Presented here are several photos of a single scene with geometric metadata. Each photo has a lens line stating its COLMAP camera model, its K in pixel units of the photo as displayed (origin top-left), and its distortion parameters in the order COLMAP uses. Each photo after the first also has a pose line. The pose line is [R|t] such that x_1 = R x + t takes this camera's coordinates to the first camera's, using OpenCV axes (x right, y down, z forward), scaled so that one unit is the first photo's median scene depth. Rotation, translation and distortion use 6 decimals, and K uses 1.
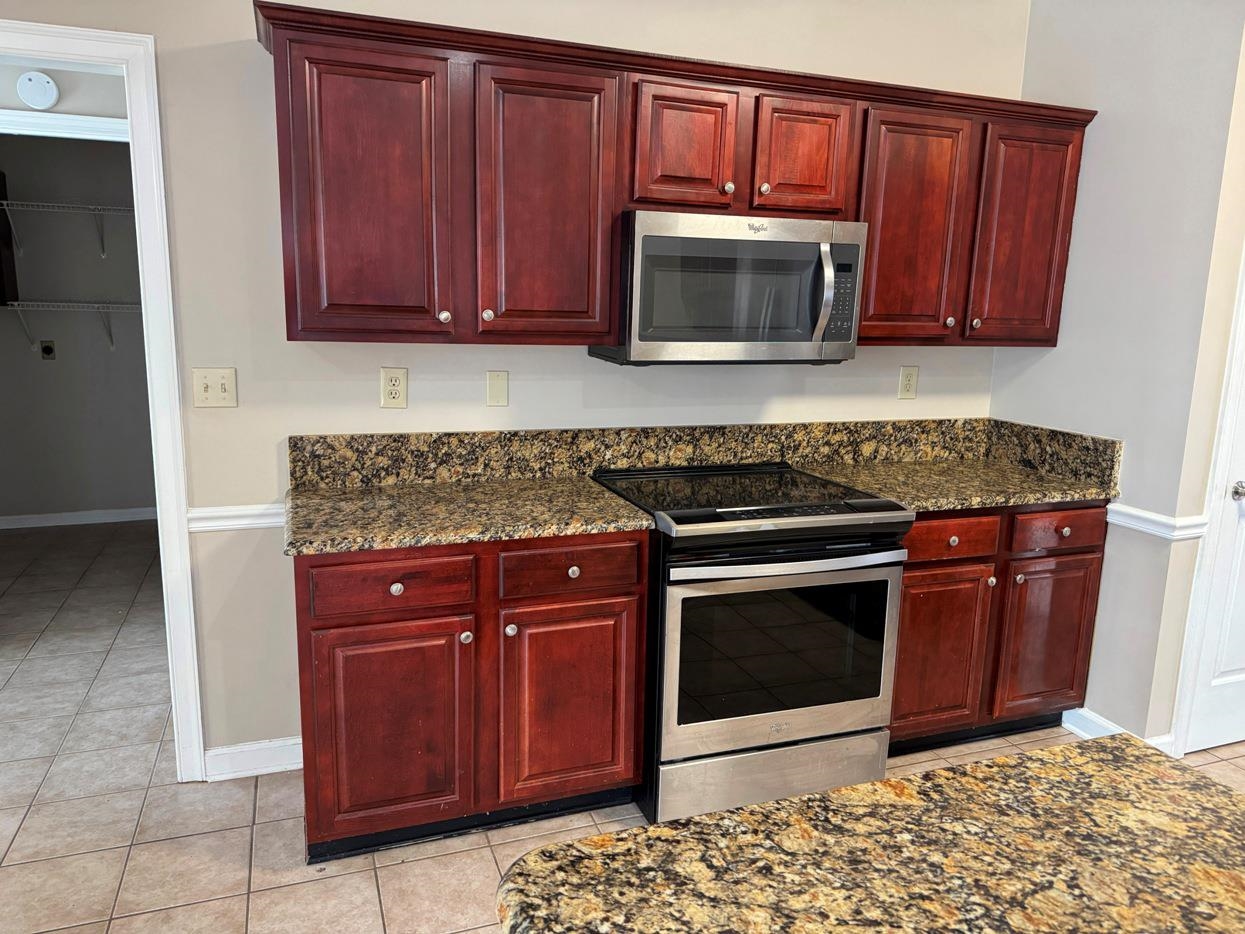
lens RADIAL K [[878.9, 0, 621.4], [0, 878.9, 468.1], [0, 0, 1]] dist [-0.000604, -0.002141]
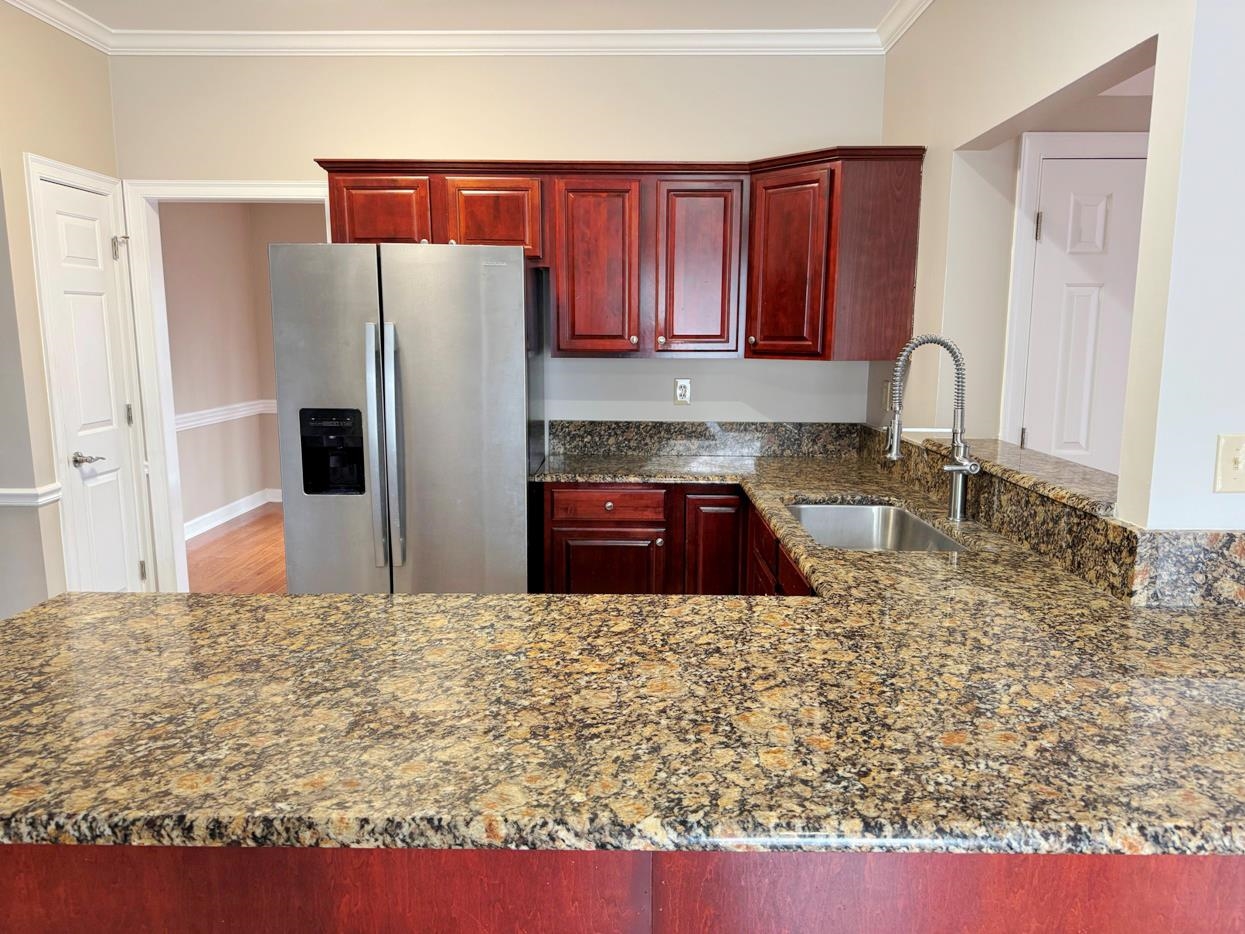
lens RADIAL K [[878.9, 0, 622.1], [0, 878.9, 468.8], [0, 0, 1]] dist [-0.000604, -0.002141]
pose [[0.357440, -0.173491, 0.917680, -0.206358], [0.184063, 0.976409, 0.112901, 0.042210], [-0.915619, 0.128556, 0.380941, -0.232418]]
